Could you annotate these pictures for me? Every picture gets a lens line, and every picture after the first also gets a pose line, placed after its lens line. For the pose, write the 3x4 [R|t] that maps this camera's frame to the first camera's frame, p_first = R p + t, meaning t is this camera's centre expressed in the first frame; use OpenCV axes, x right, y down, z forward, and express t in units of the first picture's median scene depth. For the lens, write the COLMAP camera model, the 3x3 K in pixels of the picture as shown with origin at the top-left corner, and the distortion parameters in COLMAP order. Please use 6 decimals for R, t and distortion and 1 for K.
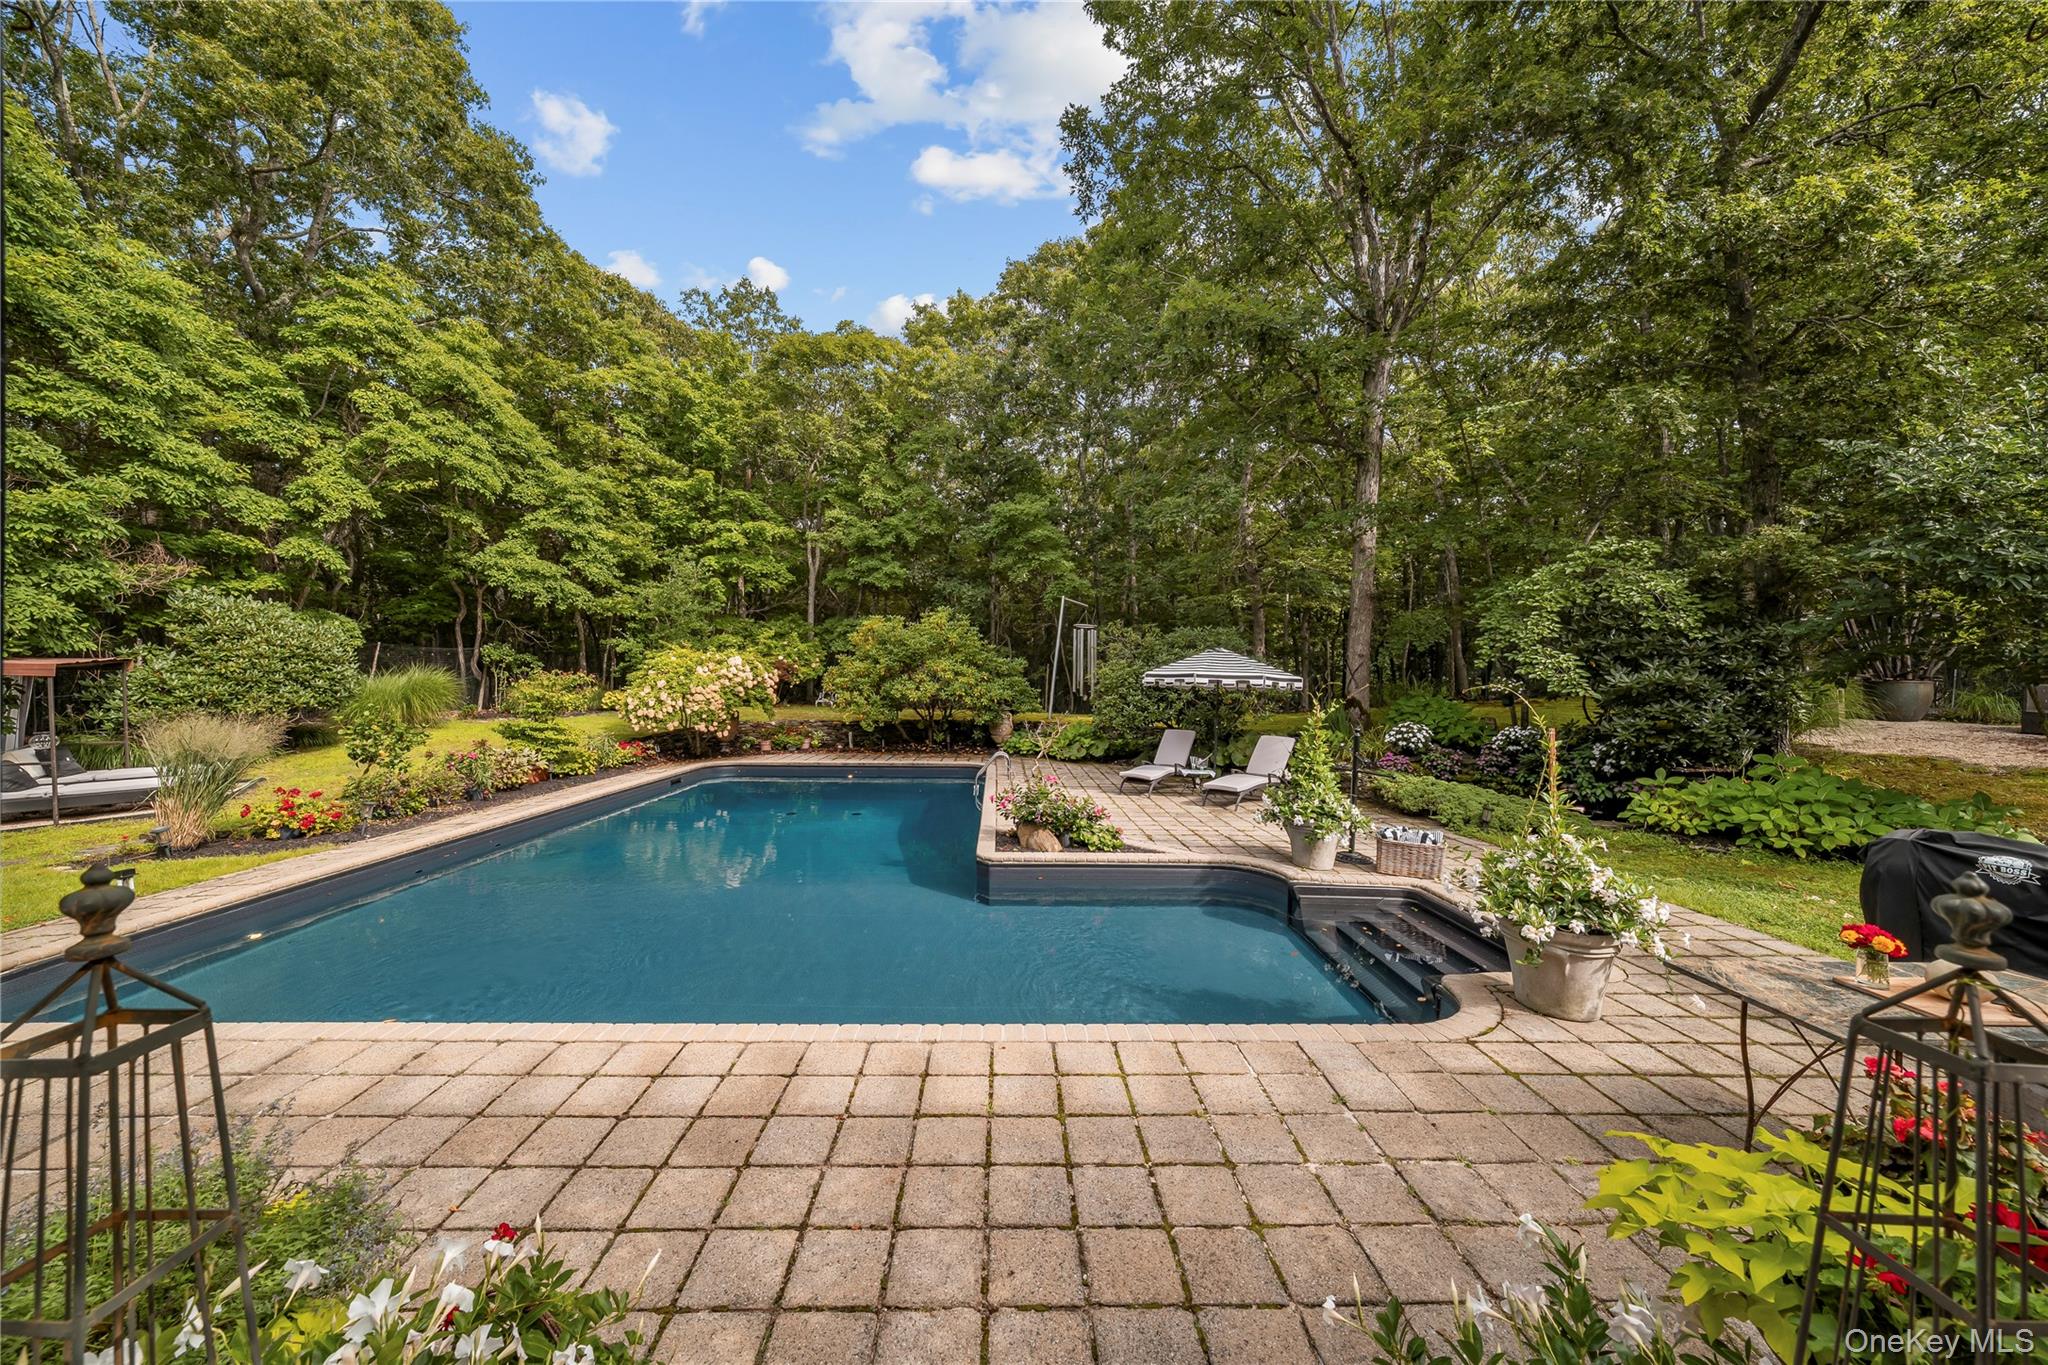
lens RADIAL K [[708.3, 0, 1027.0], [0, 708.3, 685.9], [0, 0, 1]] dist [0.000772, 0.000025]
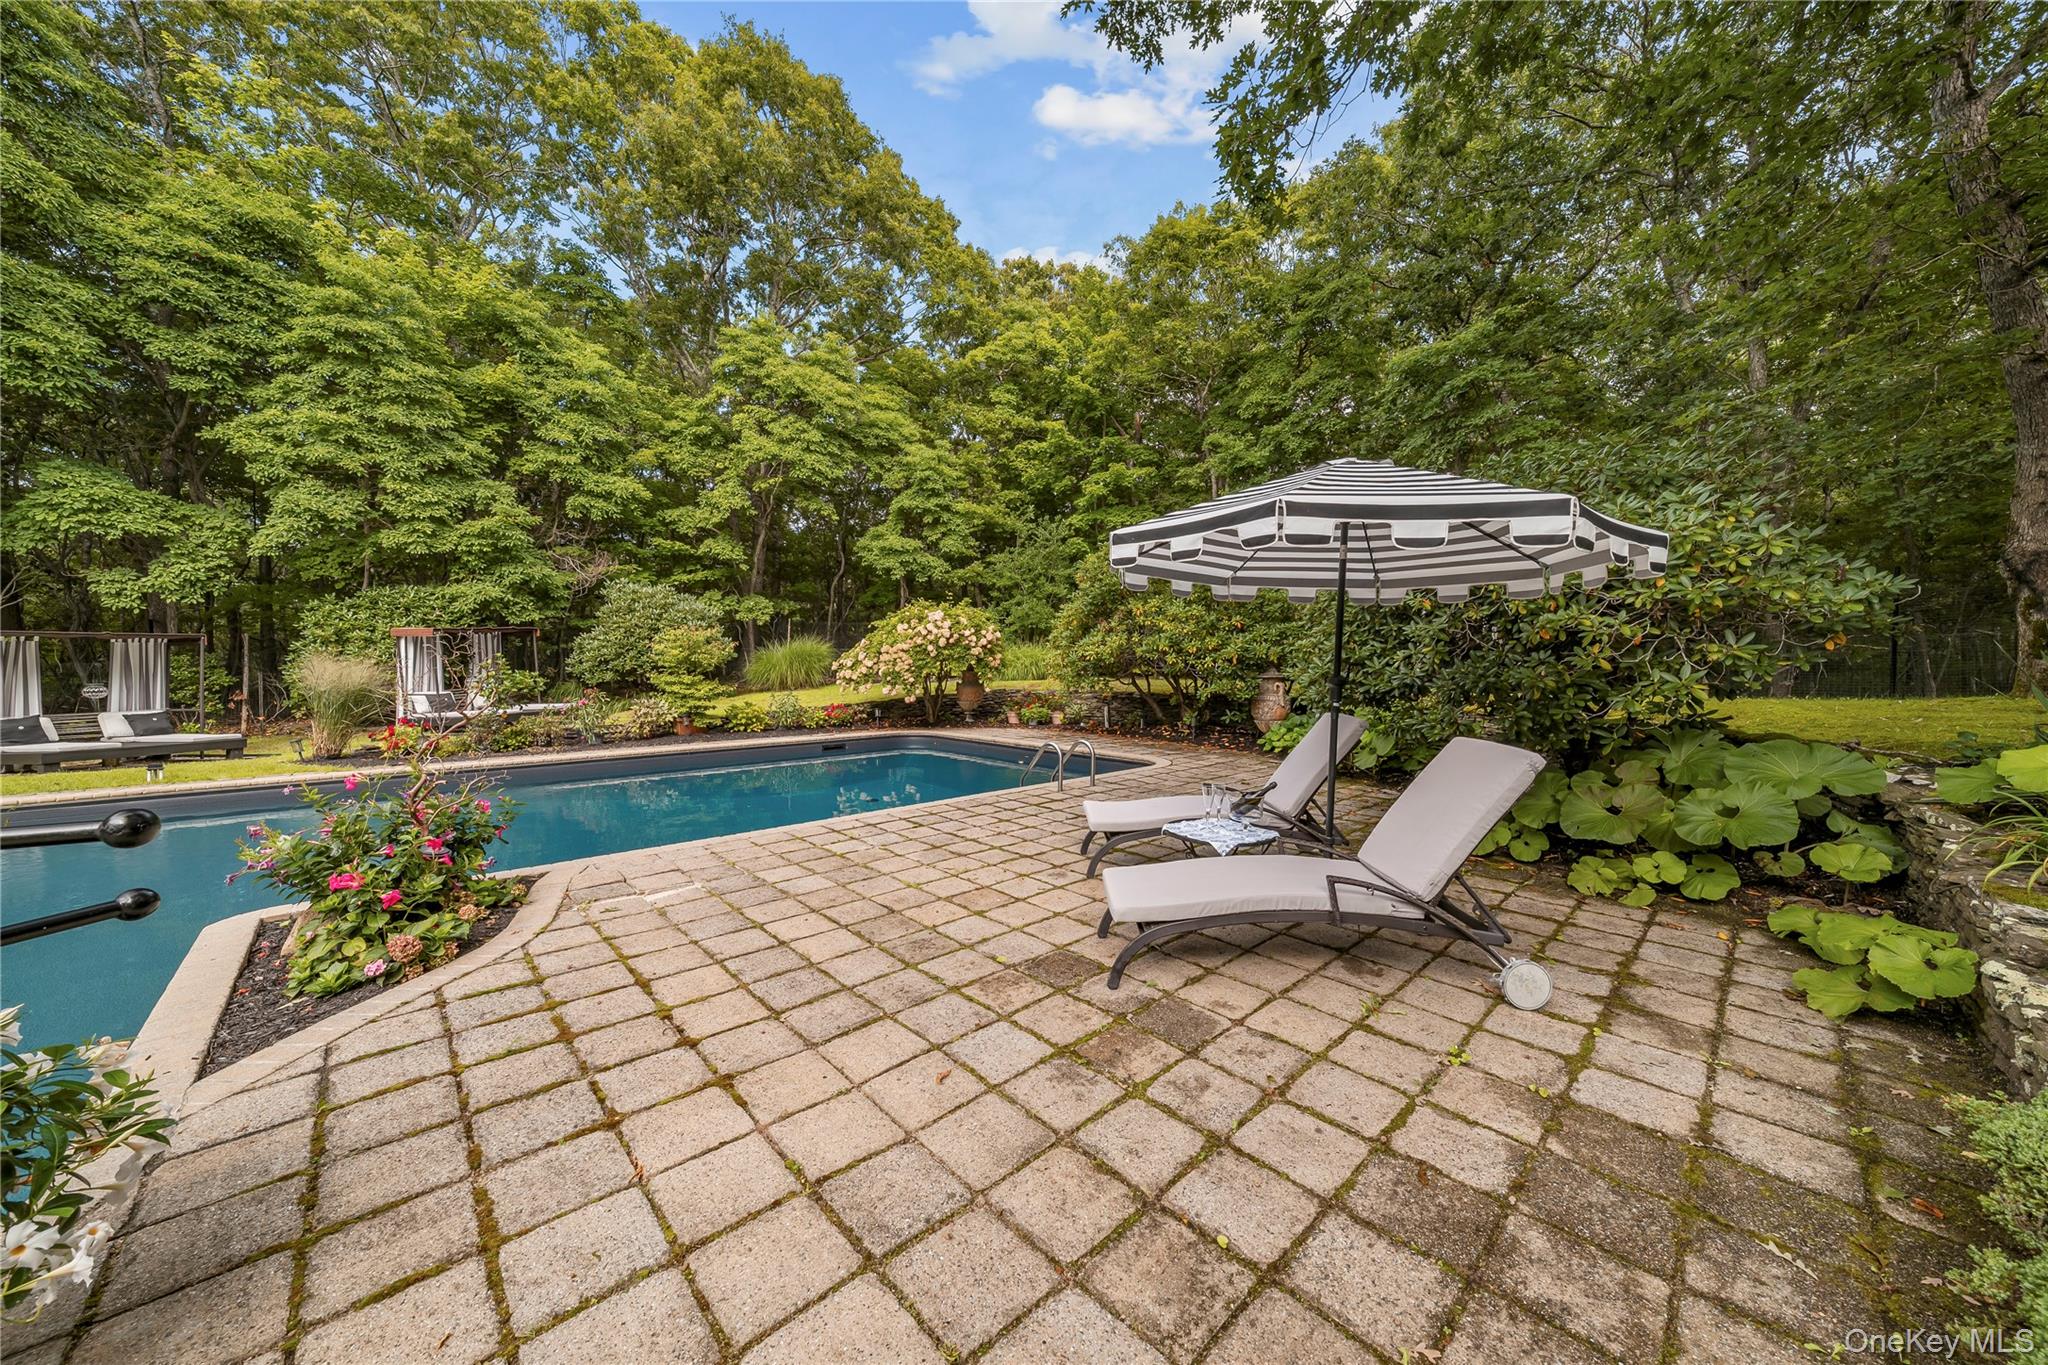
lens RADIAL K [[708.3, 0, 1021.0], [0, 708.3, 669.3], [0, 0, 1]] dist [0.000772, 0.000025]
pose [[0.667434, -0.001473, -0.744668, 0.258949], [0.000547, 0.999999, -0.001488, 0.027064], [0.744669, 0.000586, 0.667434, 0.433694]]
